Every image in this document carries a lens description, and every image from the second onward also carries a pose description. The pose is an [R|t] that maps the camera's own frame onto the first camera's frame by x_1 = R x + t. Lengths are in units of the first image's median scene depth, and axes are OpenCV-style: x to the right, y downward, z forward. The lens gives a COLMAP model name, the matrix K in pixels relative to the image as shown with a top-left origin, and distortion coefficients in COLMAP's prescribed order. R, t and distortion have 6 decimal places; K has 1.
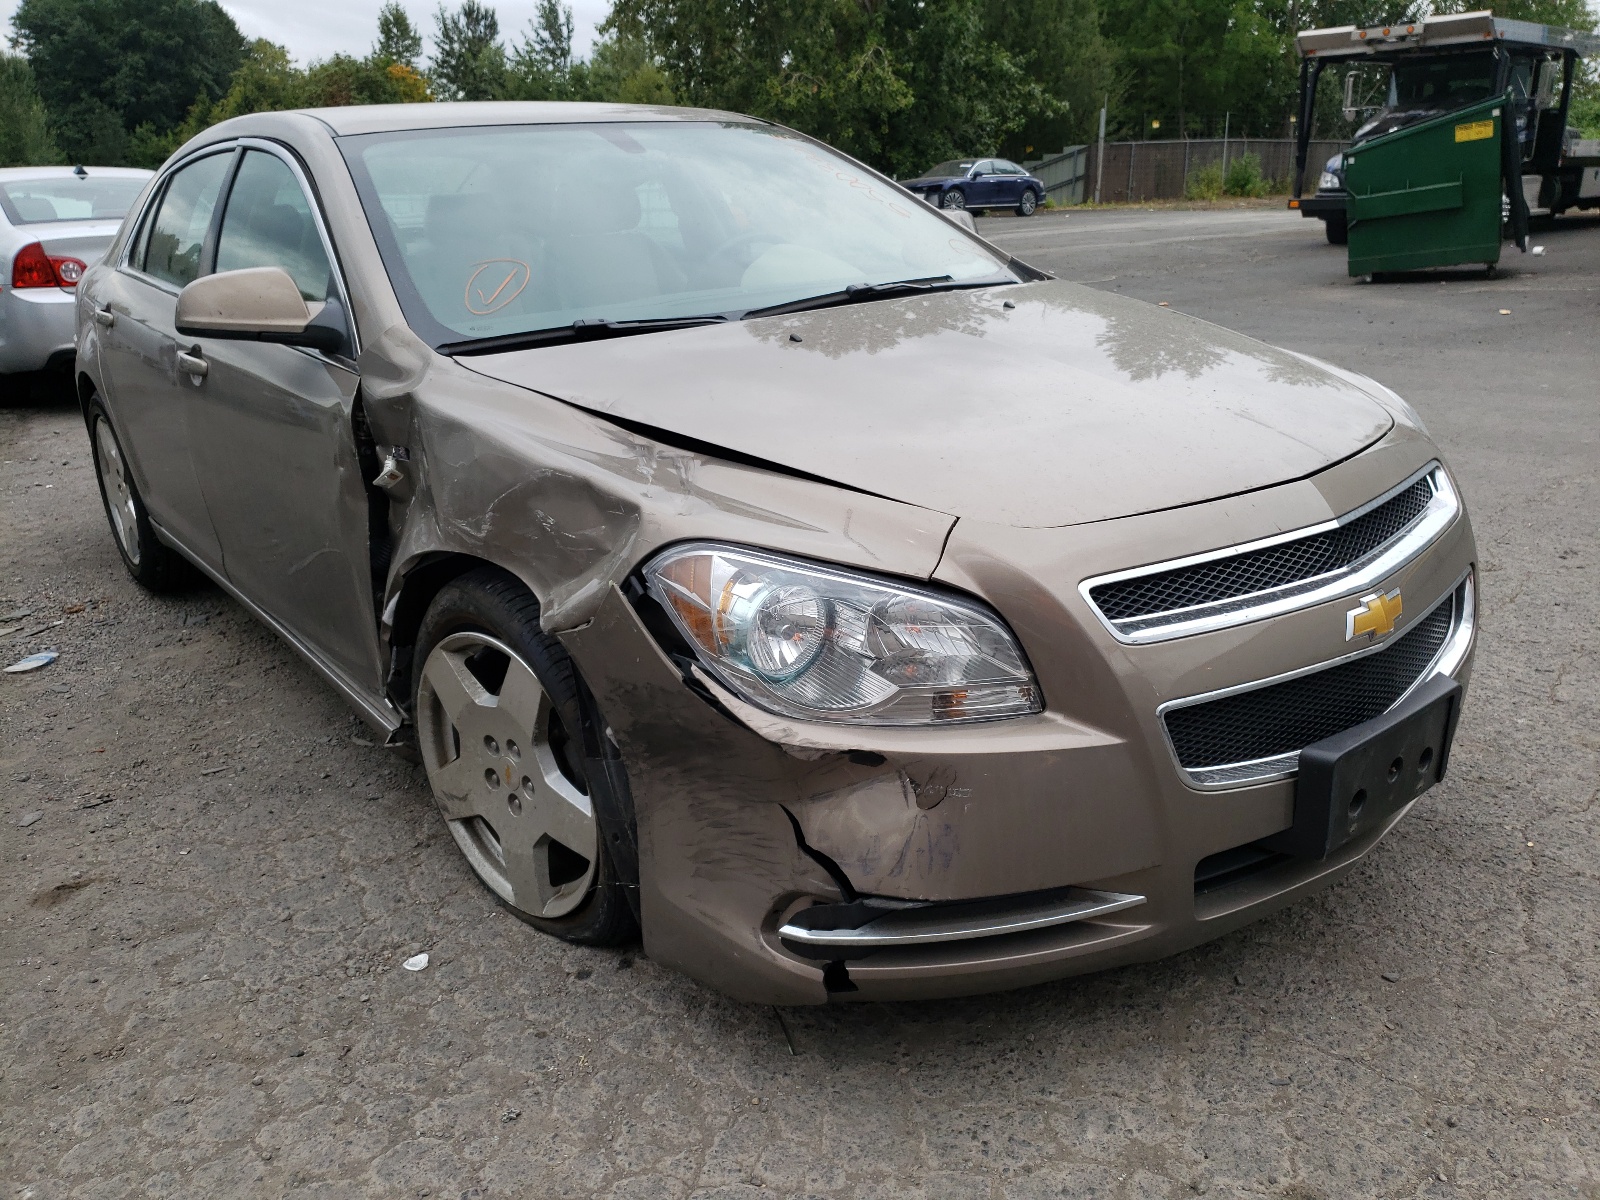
lens RADIAL K [[1243.2, 0, 805.3], [0, 1243.2, 603.3], [0, 0, 1]] dist [-0.003271, 0.039761]
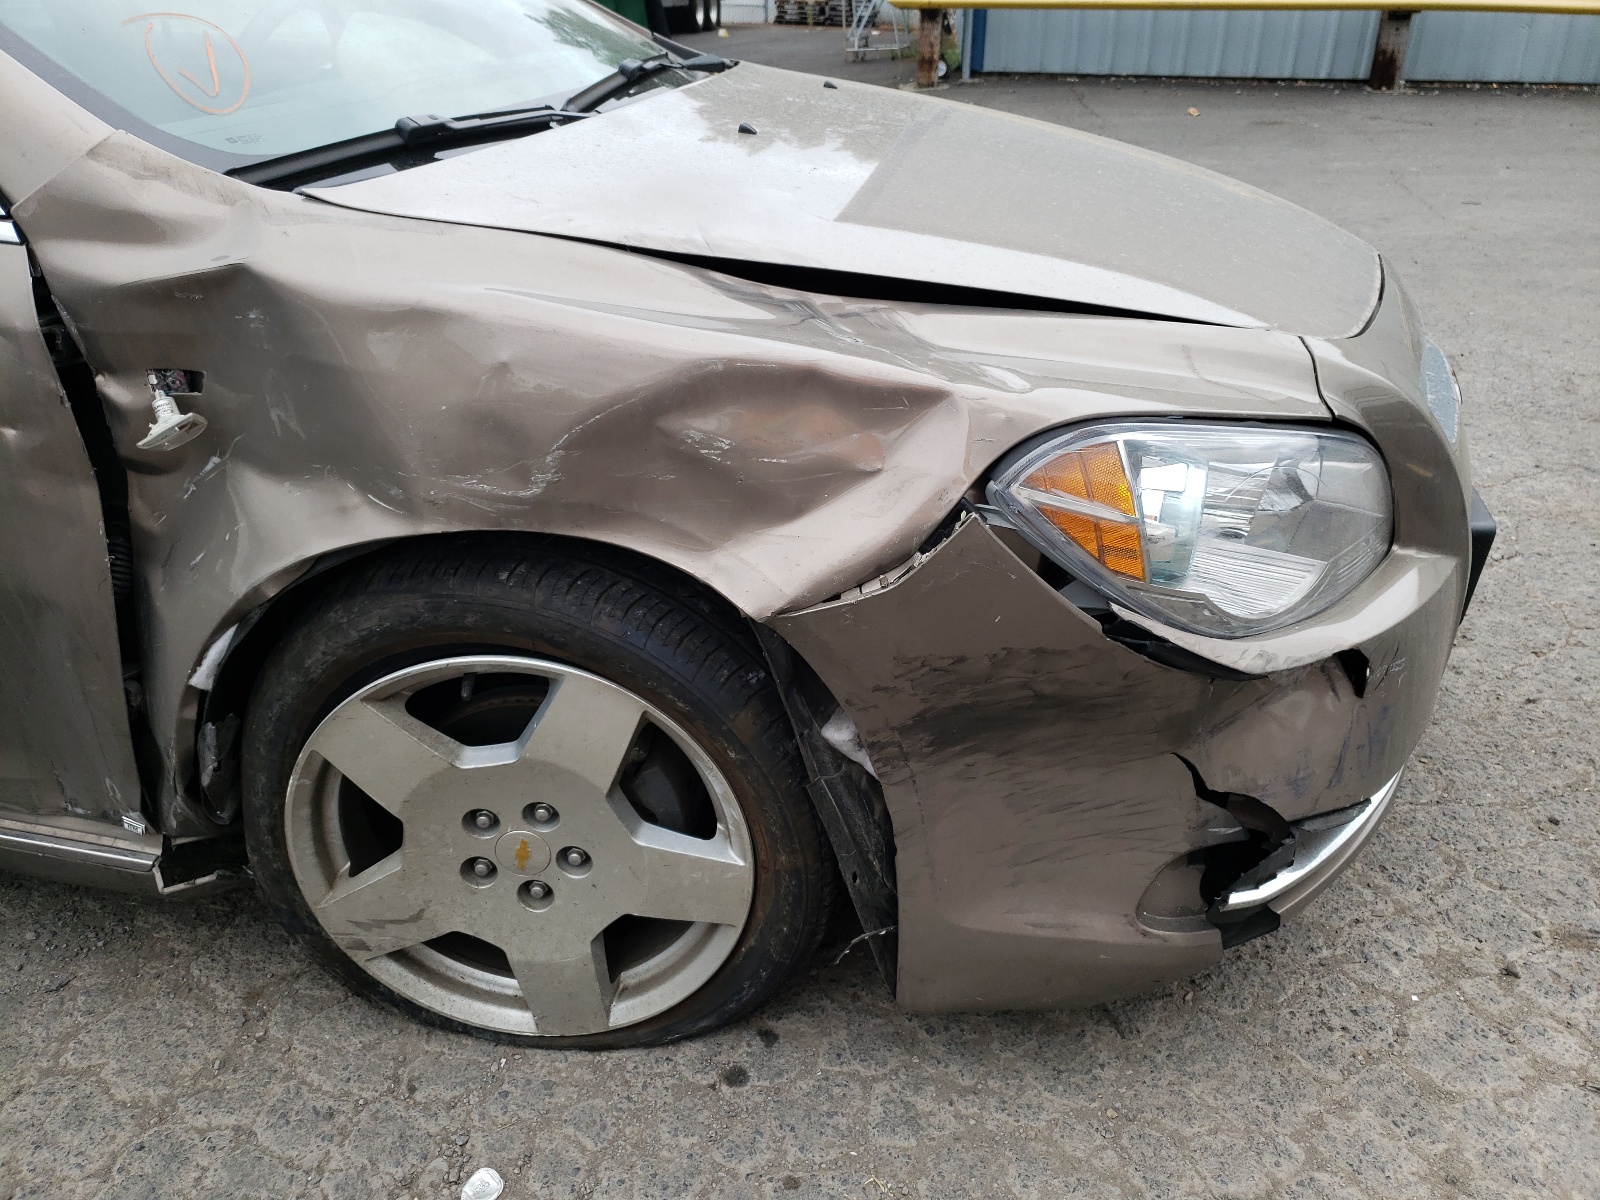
lens RADIAL K [[1243.2, 0, 805.3], [0, 1243.2, 603.3], [0, 0, 1]] dist [-0.003271, 0.039761]
pose [[0.773671, -0.260960, 0.577350, -0.541219], [0.179238, 0.964163, 0.195612, -0.101457], [-0.607706, -0.047857, 0.792719, 0.480327]]
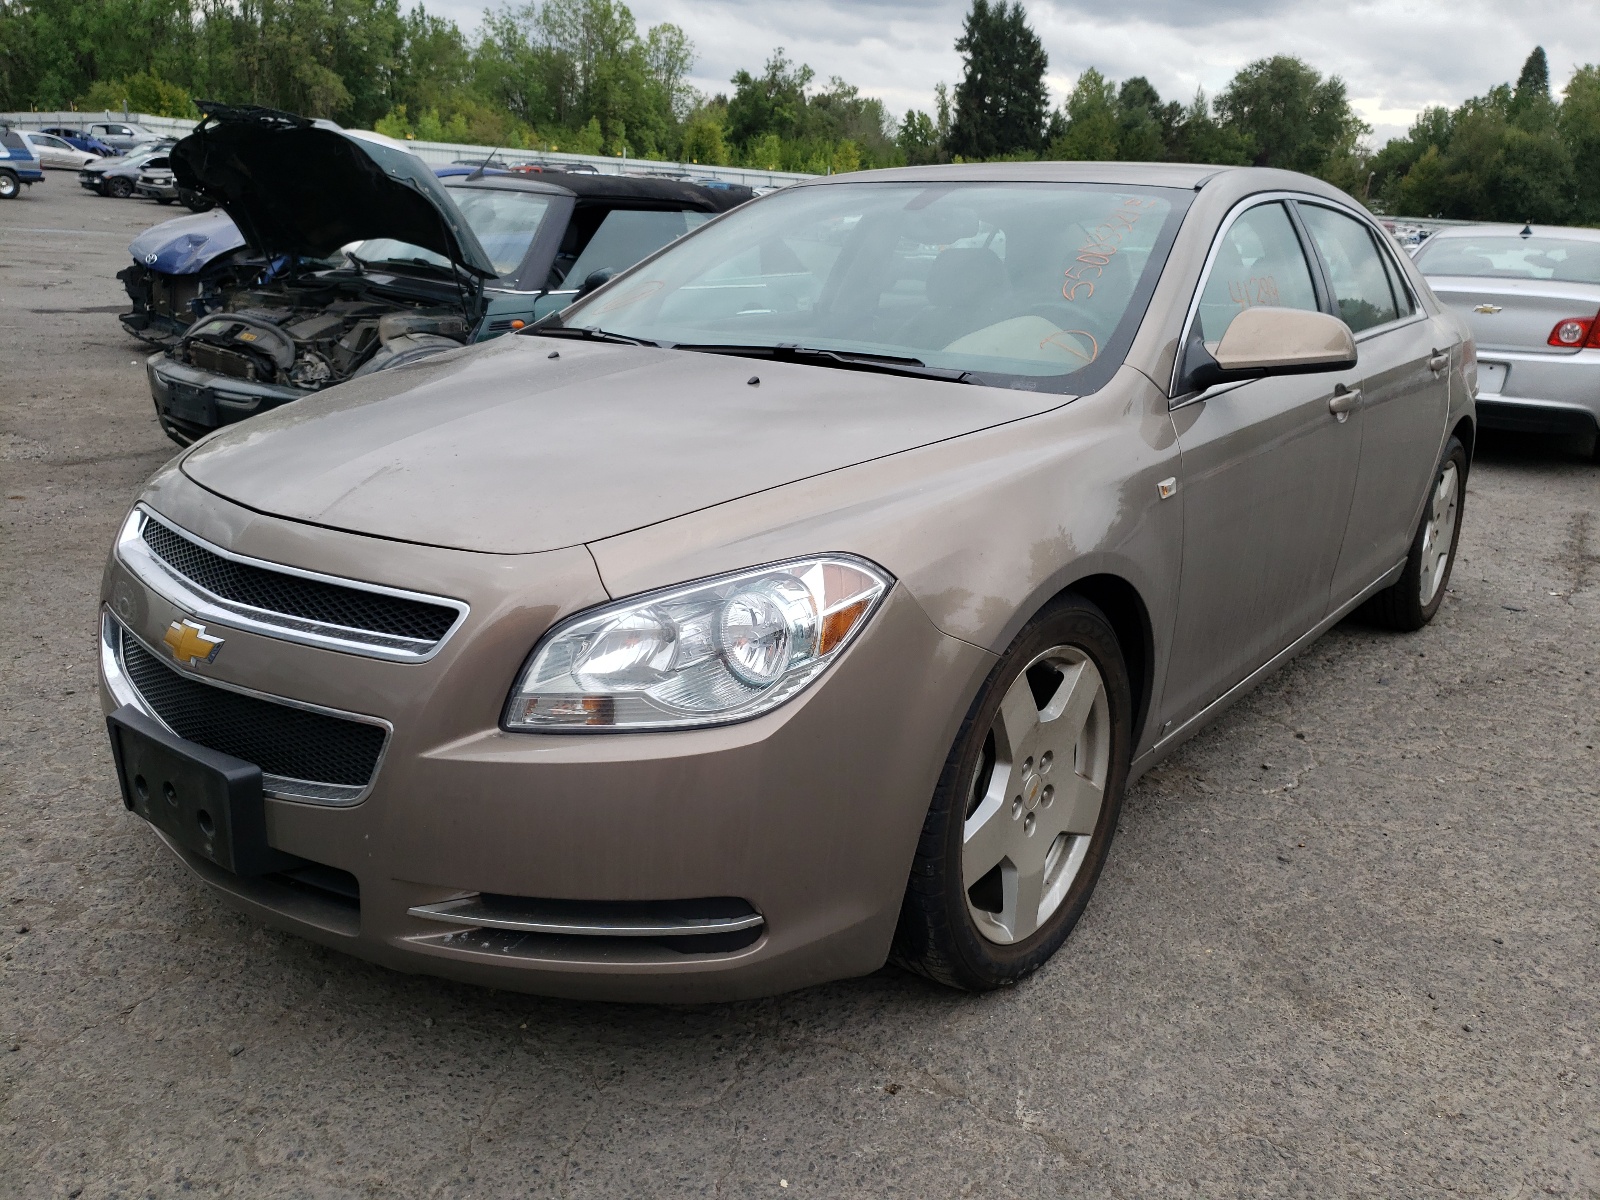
lens RADIAL K [[1243.2, 0, 805.3], [0, 1243.2, 603.3], [0, 0, 1]] dist [-0.003271, 0.039761]
pose [[0.240767, 0.326074, -0.914170, 1.440342], [-0.364148, 0.903421, 0.226333, -0.422507], [0.899682, 0.278400, 0.336253, 1.041063]]
